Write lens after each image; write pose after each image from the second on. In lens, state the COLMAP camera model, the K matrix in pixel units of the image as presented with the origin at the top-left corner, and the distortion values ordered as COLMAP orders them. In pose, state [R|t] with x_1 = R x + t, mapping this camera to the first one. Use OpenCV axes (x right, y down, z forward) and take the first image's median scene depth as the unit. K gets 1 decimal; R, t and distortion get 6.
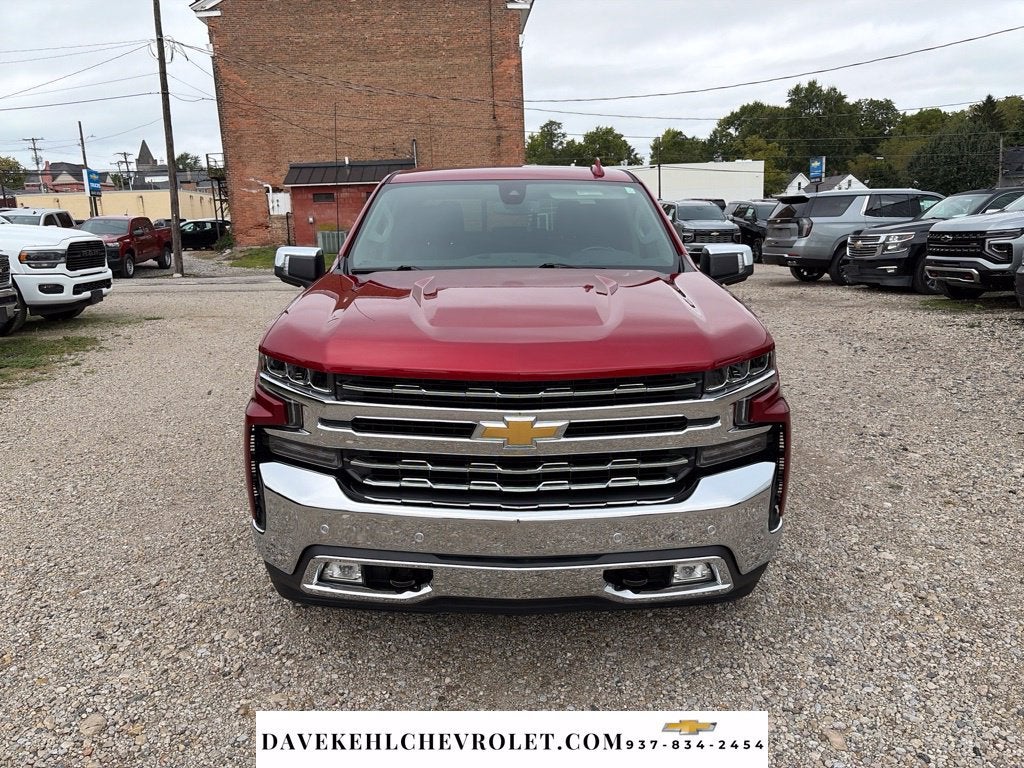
lens RADIAL K [[828.9, 0, 507.4], [0, 828.9, 388.0], [0, 0, 1]] dist [0.008321, -0.007639]
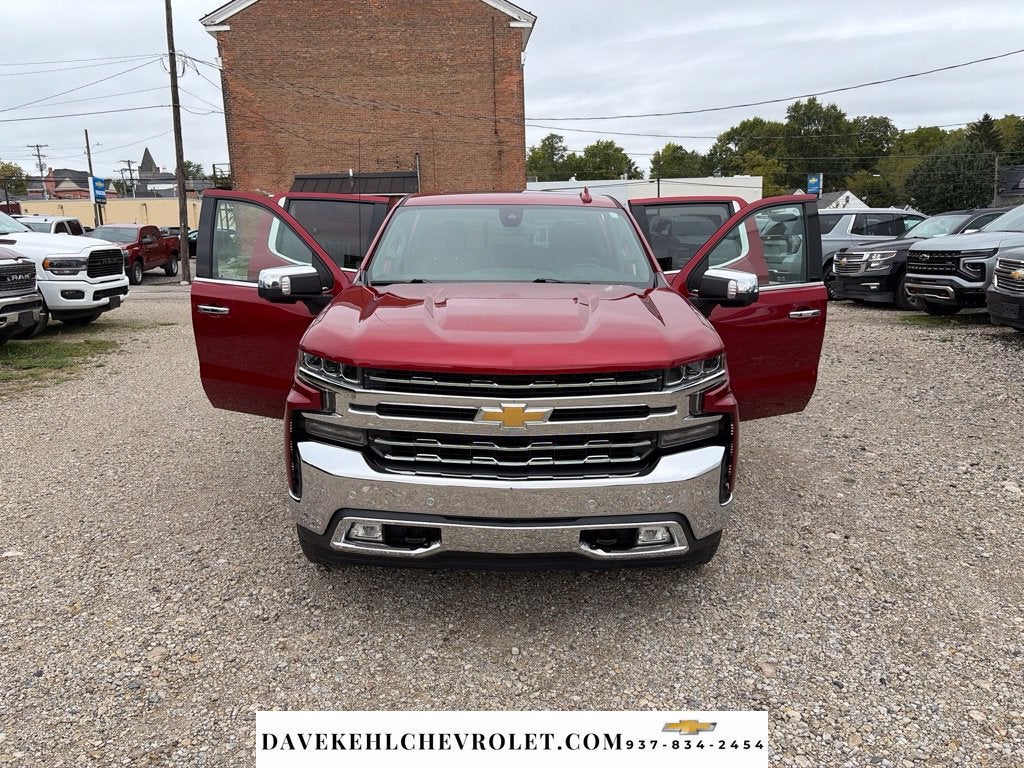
lens RADIAL K [[828.9, 0, 504.4], [0, 828.9, 383.9], [0, 0, 1]] dist [0.008321, -0.007639]
pose [[0.999921, 0.012433, -0.001782, 0.002222], [-0.012464, 0.999759, -0.018083, 0.017679], [0.001556, 0.018104, 0.999835, -0.147686]]
